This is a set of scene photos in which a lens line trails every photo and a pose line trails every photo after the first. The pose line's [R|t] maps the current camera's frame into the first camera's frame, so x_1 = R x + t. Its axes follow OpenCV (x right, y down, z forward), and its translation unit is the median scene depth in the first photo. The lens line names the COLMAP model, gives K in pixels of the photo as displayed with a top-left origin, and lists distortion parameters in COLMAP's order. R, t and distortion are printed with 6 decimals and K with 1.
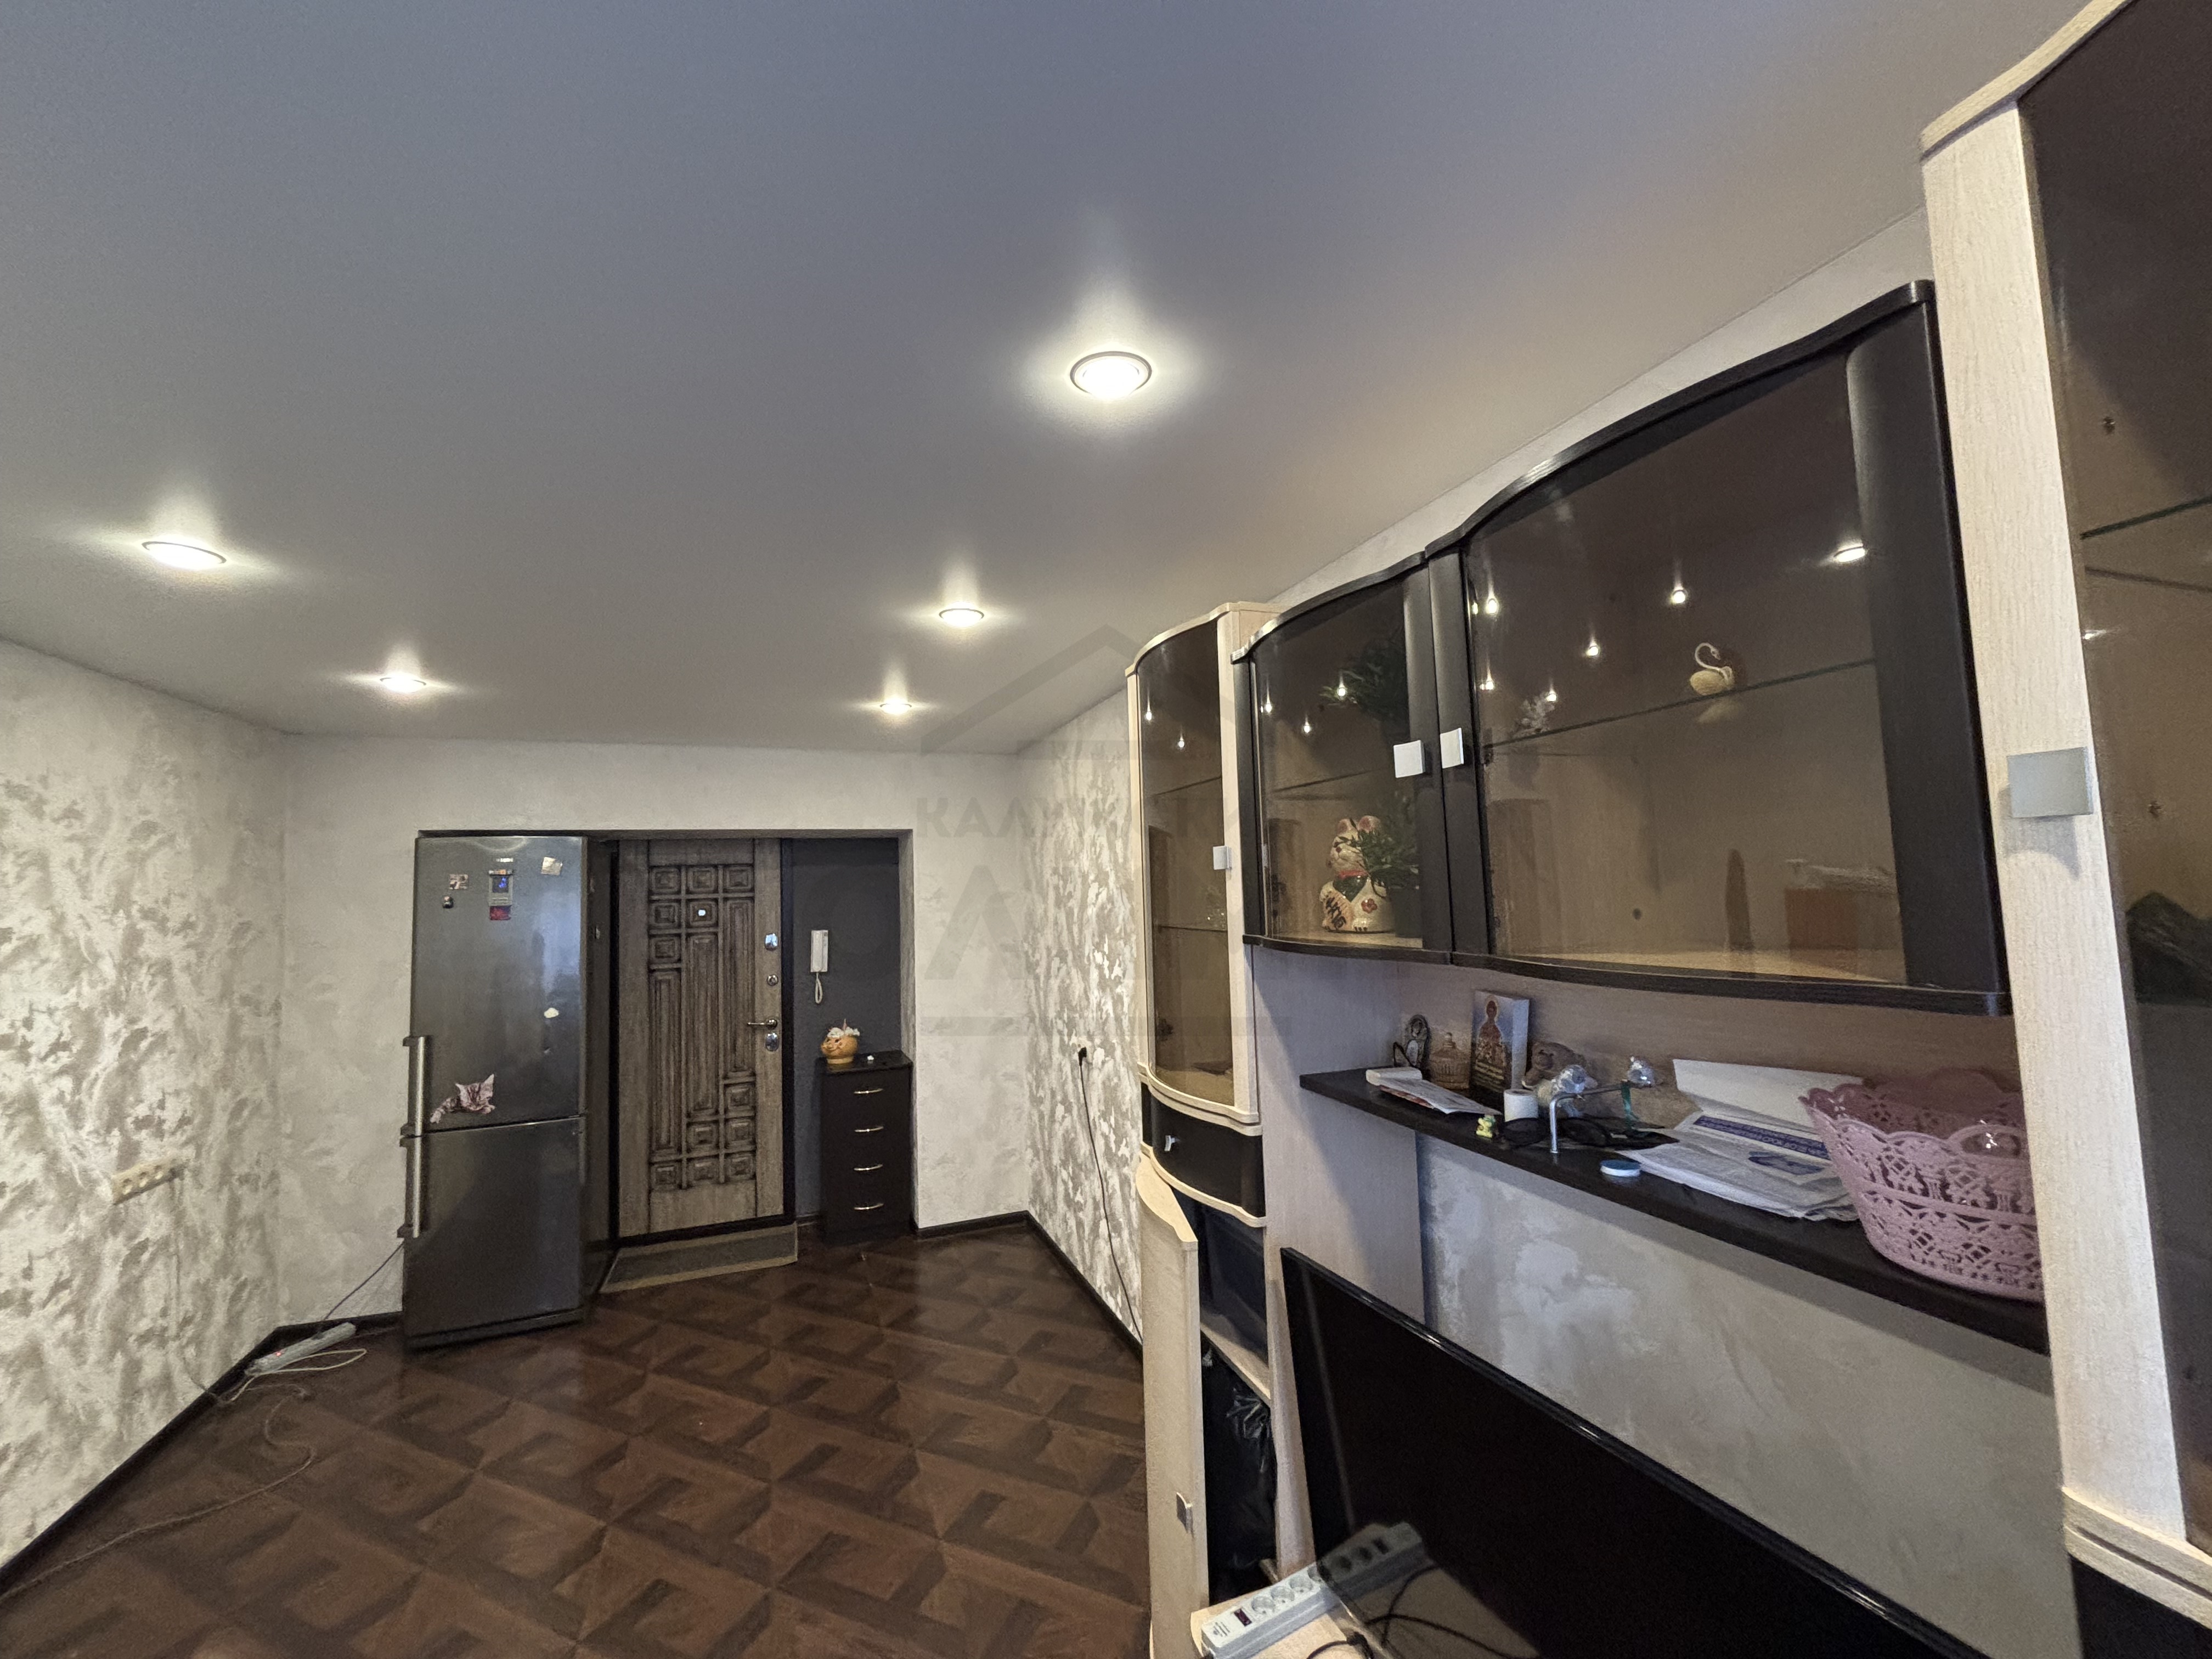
lens RADIAL K [[894.5, 0, 1100.0], [0, 894.5, 832.5], [0, 0, 1]] dist [-0.002726, 0.002381]
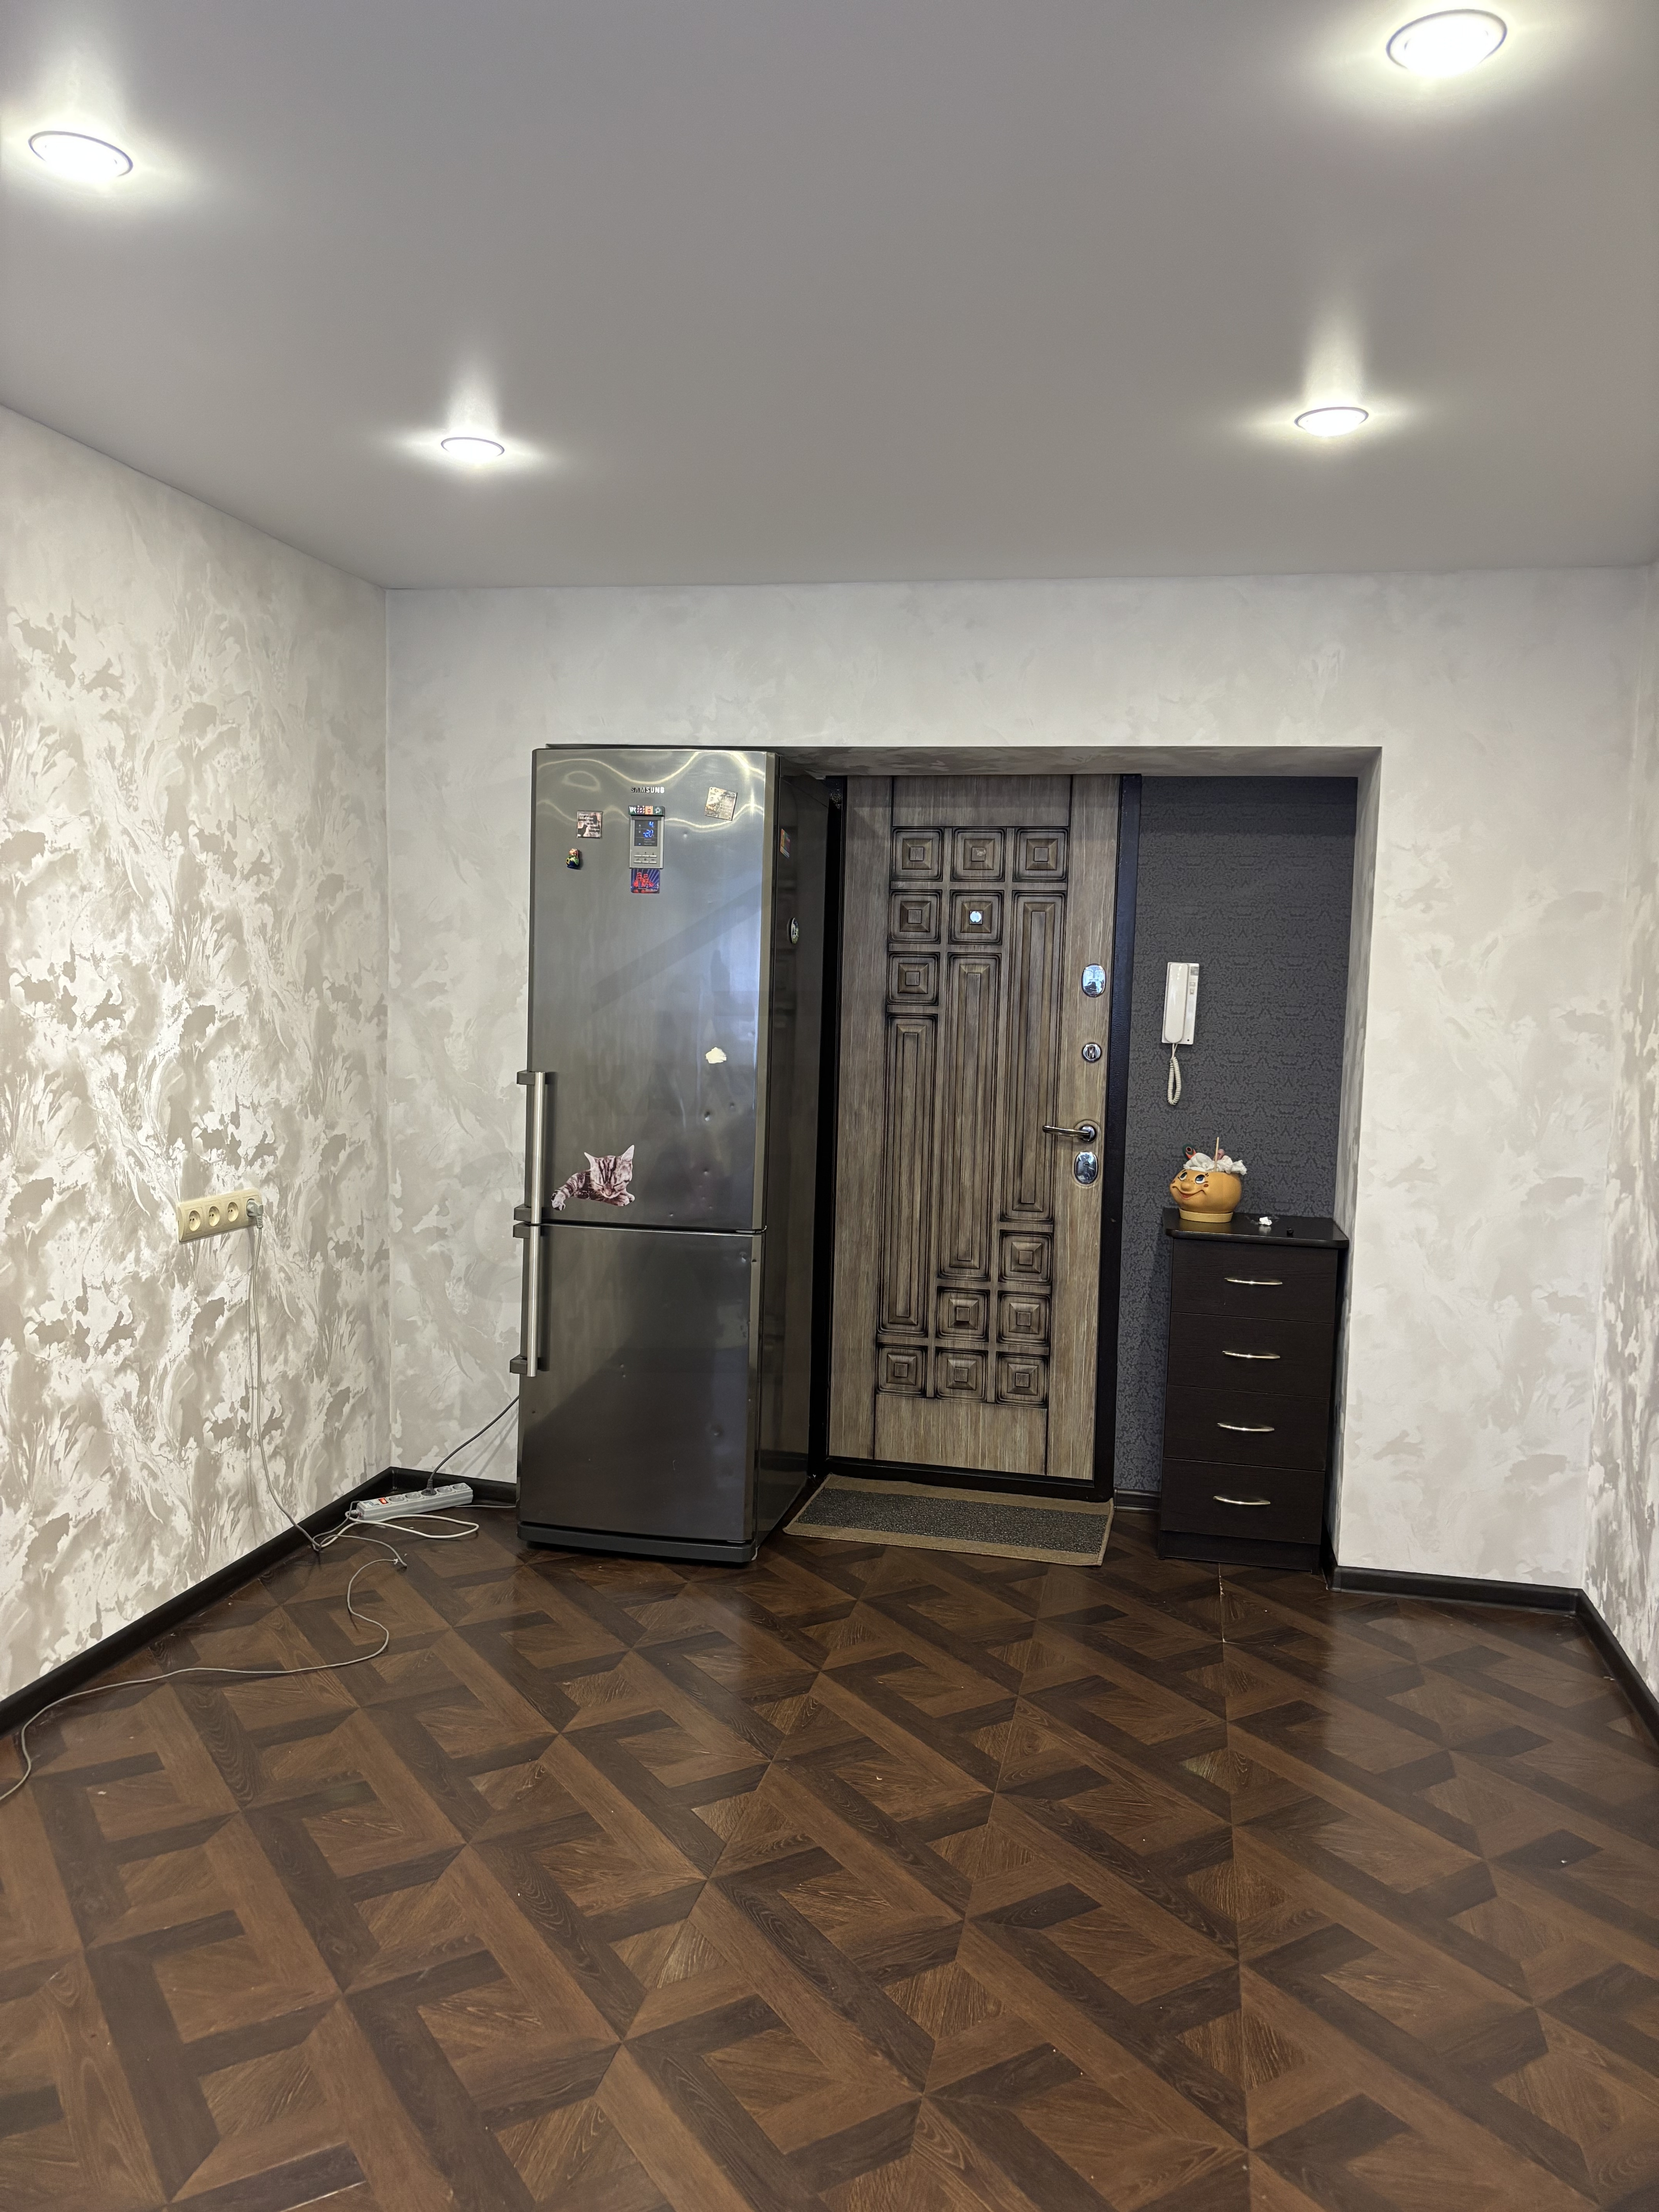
lens RADIAL K [[1663.8, 0, 838.6], [0, 1663.8, 1097.3], [0, 0, 1]] dist [0.034604, -0.030496]
pose [[0.844857, 0.095214, -0.526450, 0.034640], [-0.021820, 0.989349, 0.143917, 0.070045], [0.534546, -0.110102, 0.837937, 0.123245]]
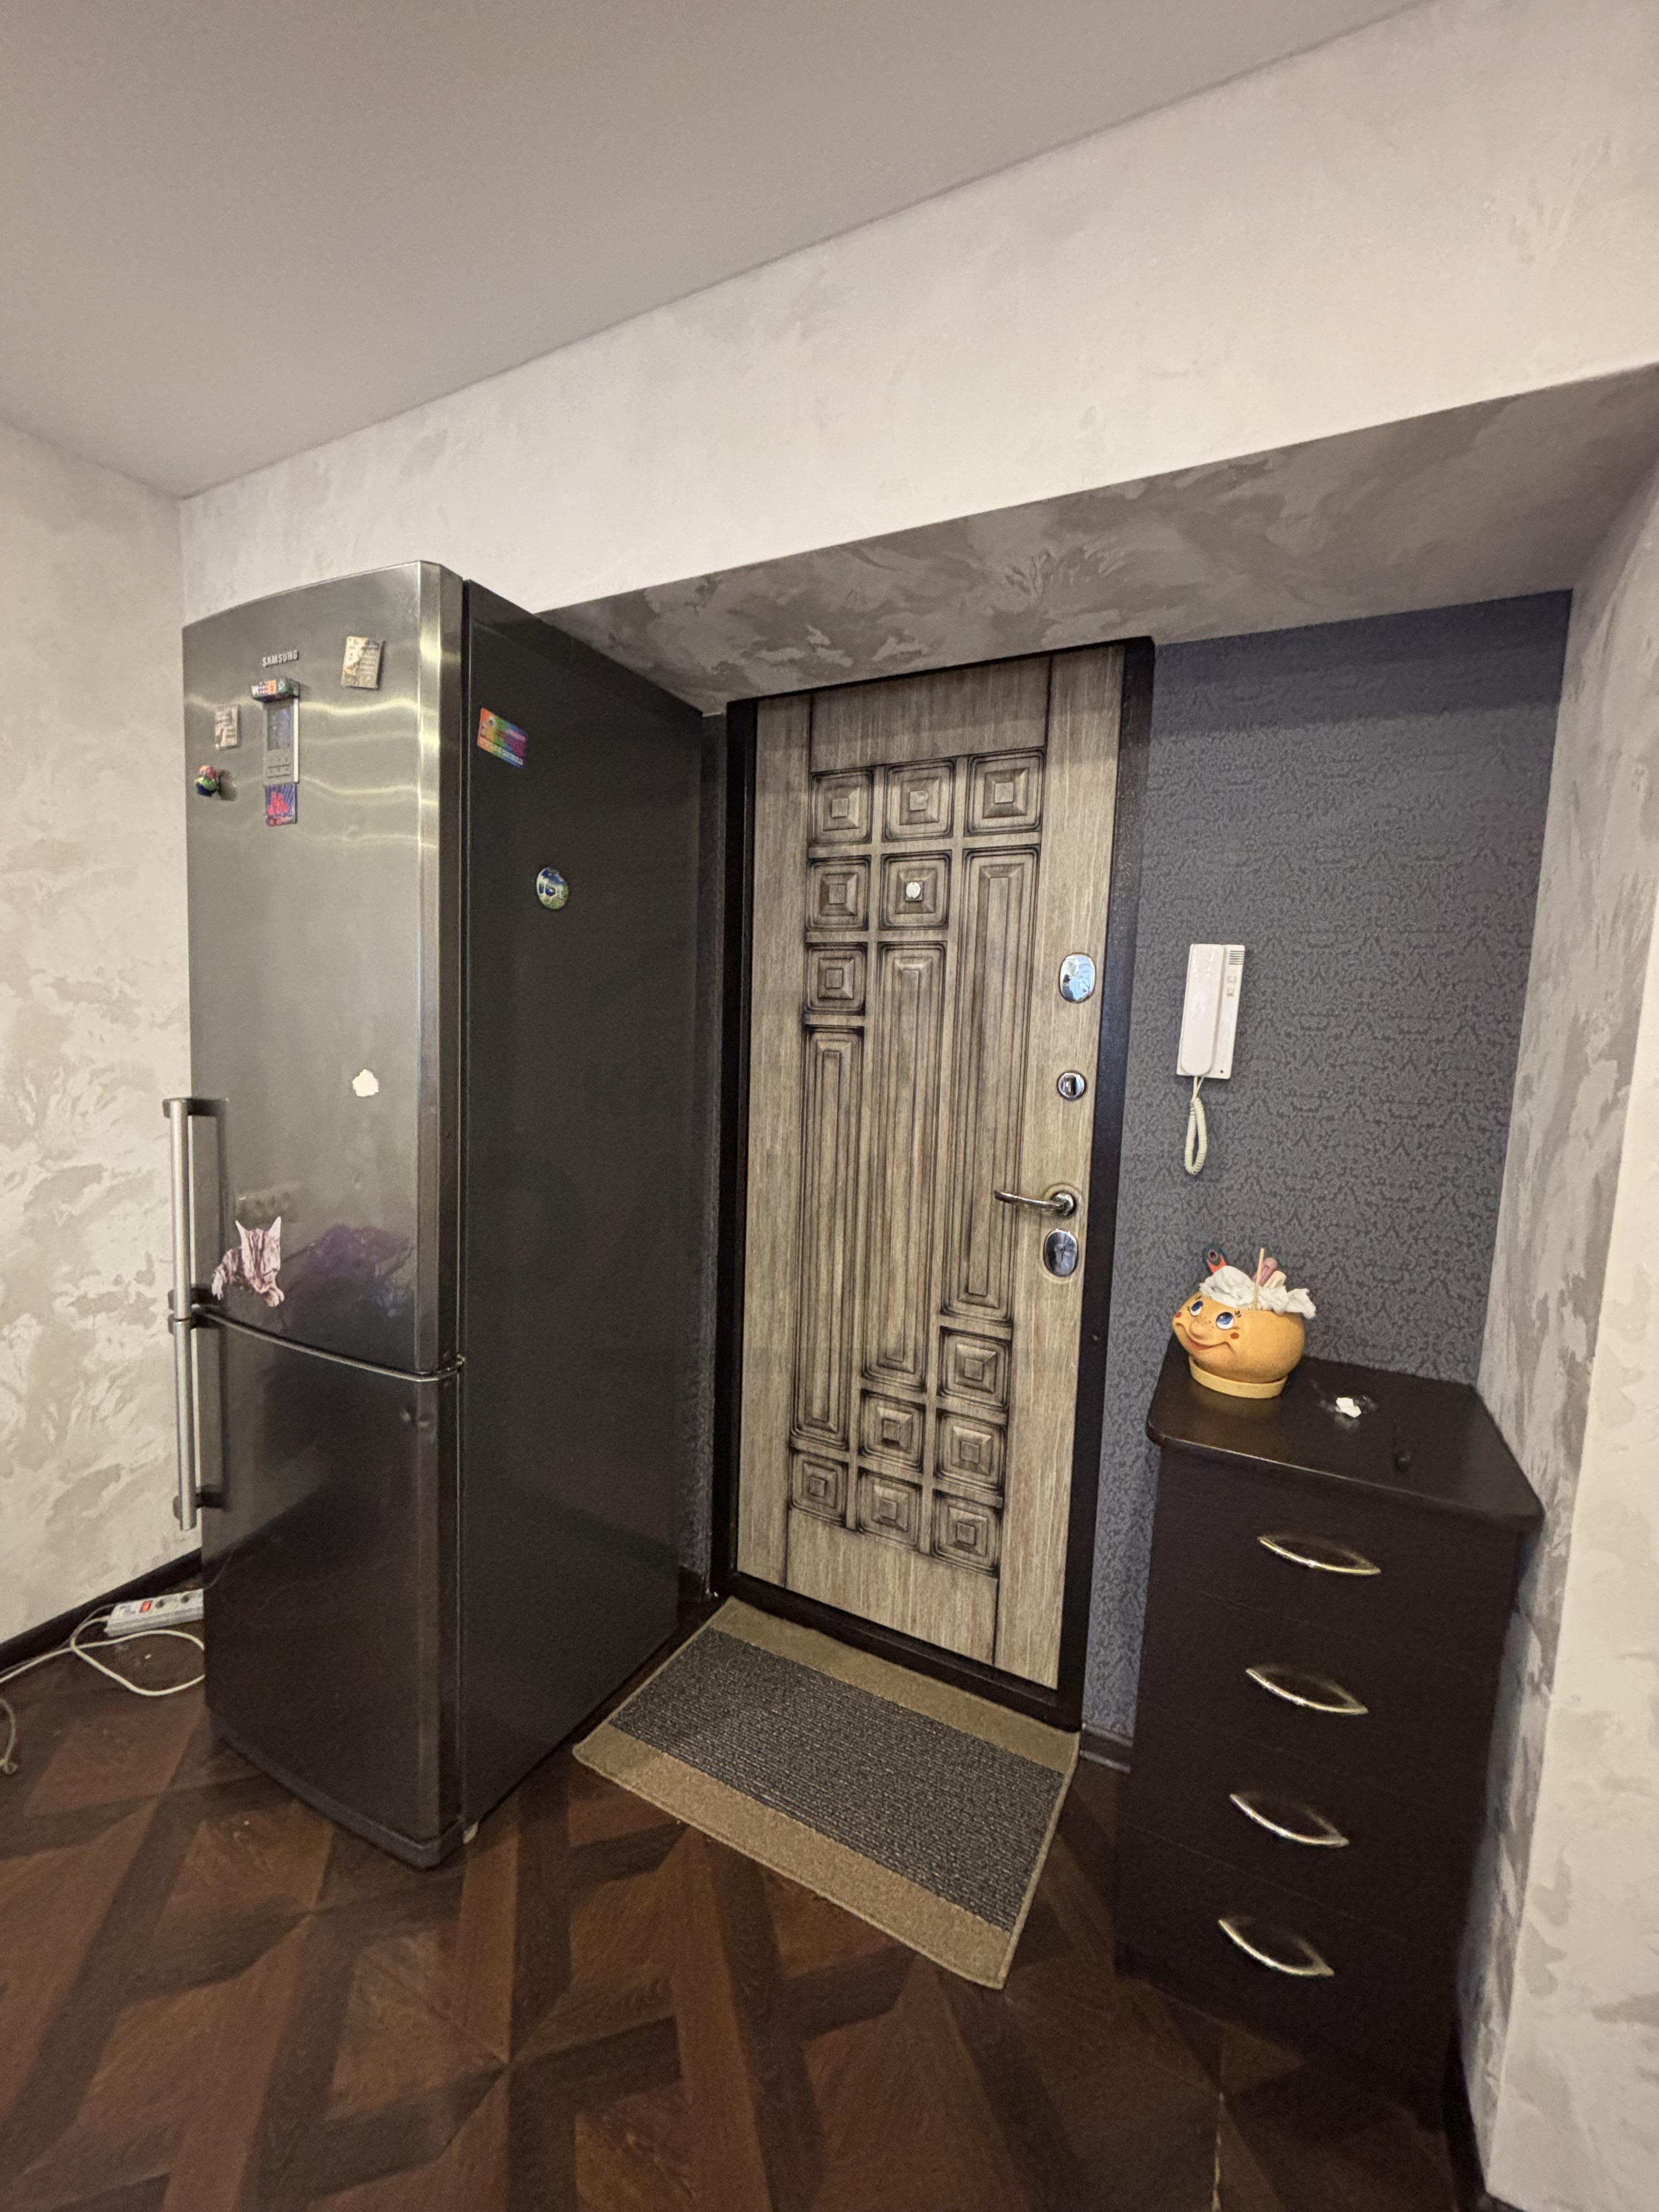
lens RADIAL K [[894.5, 0, 836.9], [0, 894.5, 1105.3], [0, 0, 1]] dist [-0.002726, 0.002381]
pose [[0.673747, 0.134448, -0.726628, -0.223626], [-0.008991, 0.984728, 0.173868, 0.146855], [0.738908, -0.110610, 0.664666, 0.908584]]
